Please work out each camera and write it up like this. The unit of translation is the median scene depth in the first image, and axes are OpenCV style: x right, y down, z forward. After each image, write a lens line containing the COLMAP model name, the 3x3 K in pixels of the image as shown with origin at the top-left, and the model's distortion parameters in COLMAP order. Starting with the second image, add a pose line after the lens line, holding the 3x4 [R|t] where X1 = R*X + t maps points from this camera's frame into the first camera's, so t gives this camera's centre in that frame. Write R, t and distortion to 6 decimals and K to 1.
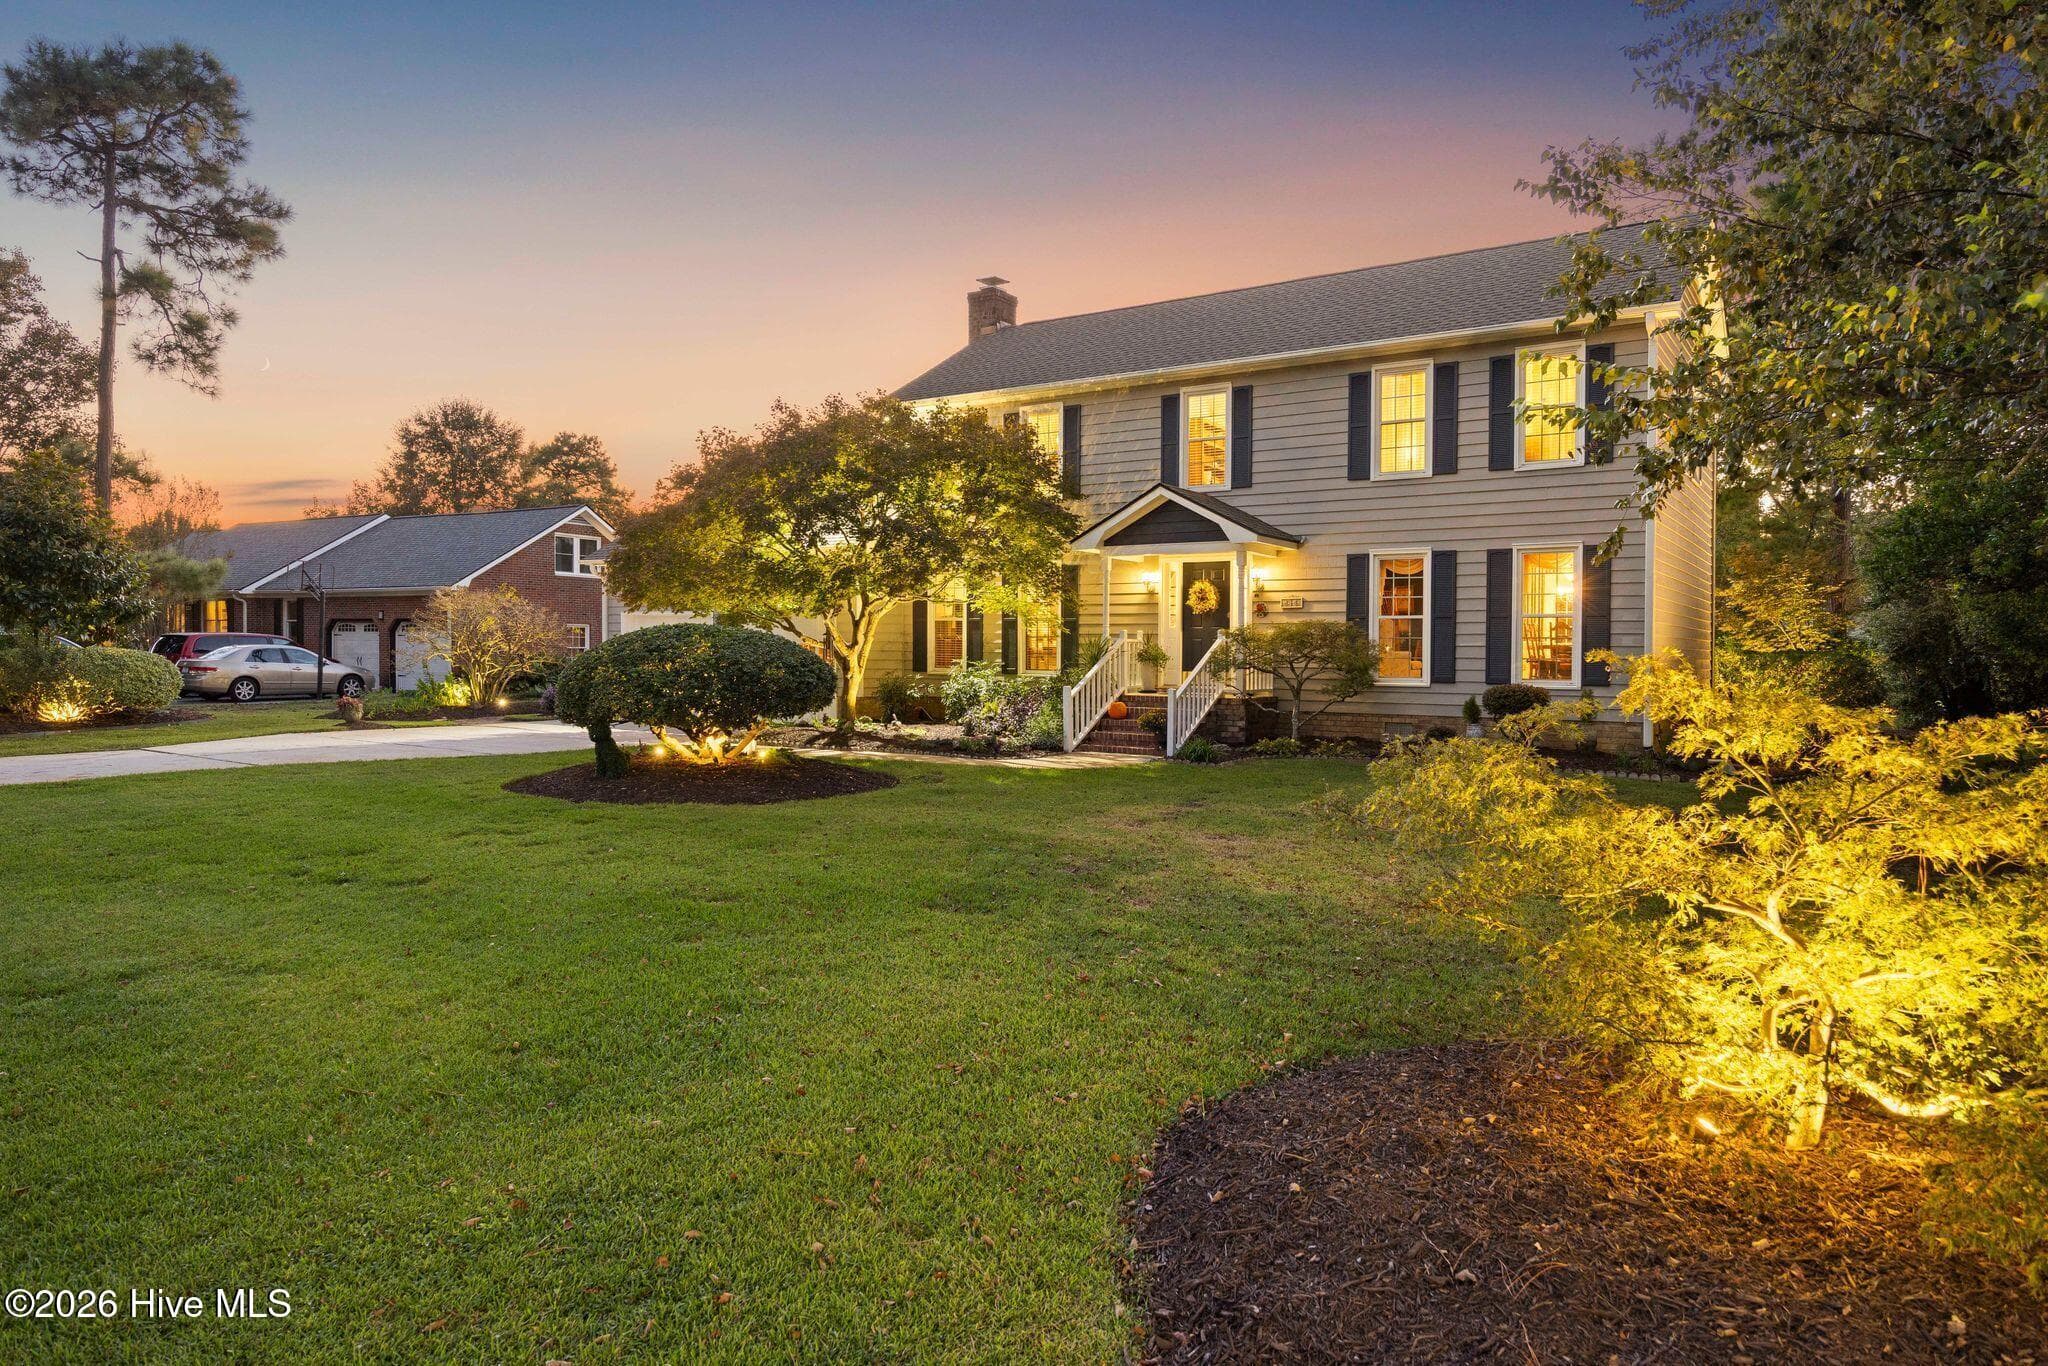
lens RADIAL K [[1585.5, 0, 1024.2], [0, 1585.5, 664.4], [0, 0, 1]] dist [-0.019993, 0.003279]
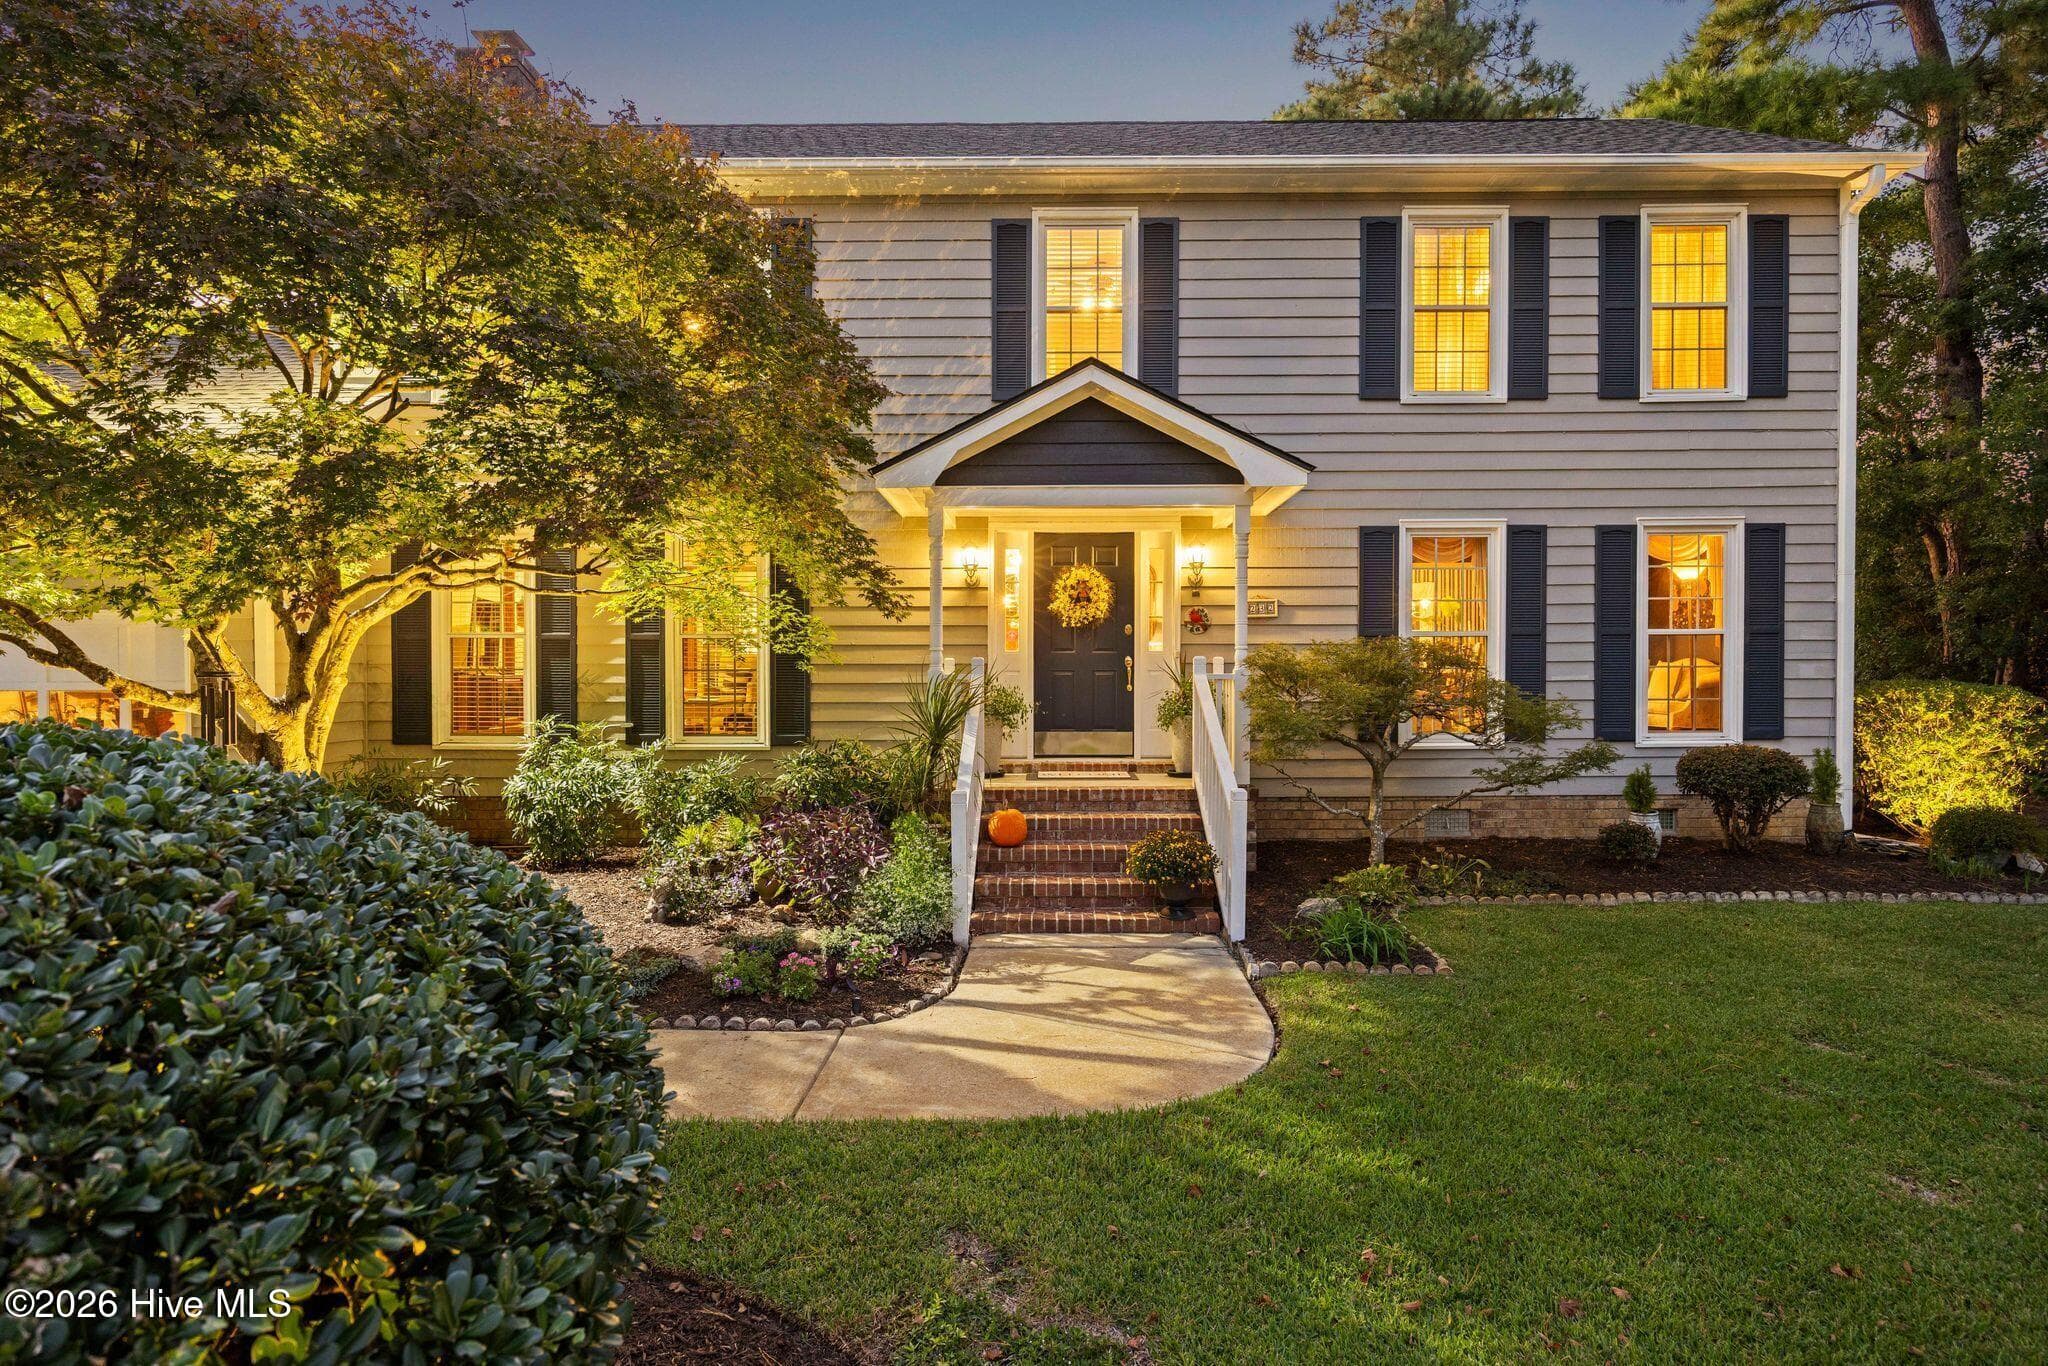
lens RADIAL K [[999.2, 0, 970.9], [0, 999.2, 666.7], [0, 0, 1]] dist [-0.003527, 0.001806]
pose [[0.800639, -0.012085, 0.599025, -0.128396], [0.014963, 0.999888, 0.000173, -0.019153], [-0.598960, 0.008825, 0.800730, 0.765395]]
